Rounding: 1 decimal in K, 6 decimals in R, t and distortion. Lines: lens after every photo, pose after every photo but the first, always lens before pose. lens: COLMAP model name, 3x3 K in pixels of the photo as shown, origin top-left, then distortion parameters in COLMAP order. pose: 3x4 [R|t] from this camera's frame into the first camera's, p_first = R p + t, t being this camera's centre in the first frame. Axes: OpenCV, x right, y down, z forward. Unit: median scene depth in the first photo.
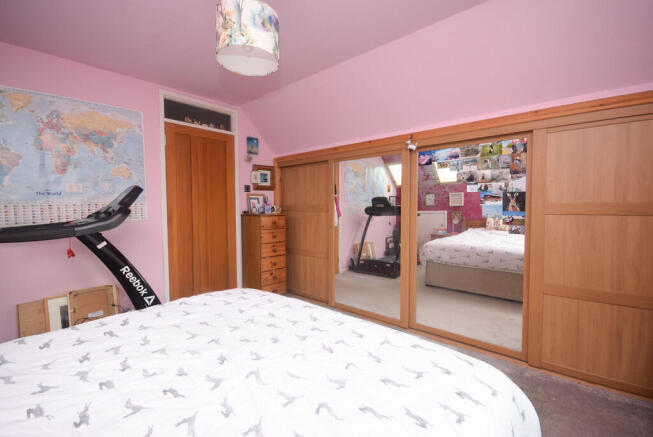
lens RADIAL K [[289.6, 0, 323.9], [0, 289.6, 218.2], [0, 0, 1]] dist [0.001032, 0.000270]
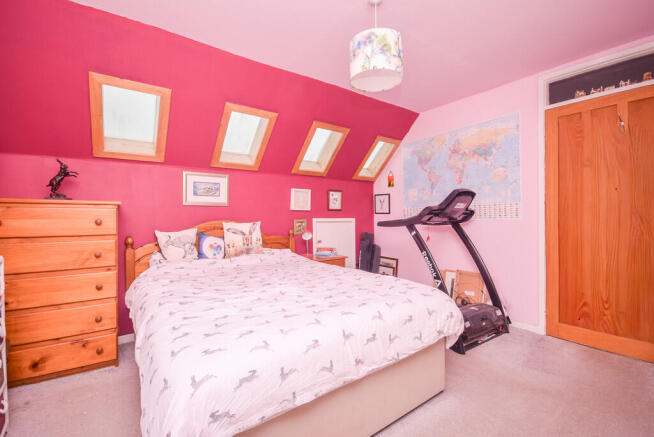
lens RADIAL K [[290.1, 0, 322.8], [0, 290.1, 213.9], [0, 0, 1]] dist [0.001032, 0.000270]
pose [[-0.228212, 0.006541, -0.973590, 0.539399], [-0.032063, 0.999385, 0.014230, -0.007207], [0.973083, 0.034464, -0.227862, 0.624195]]
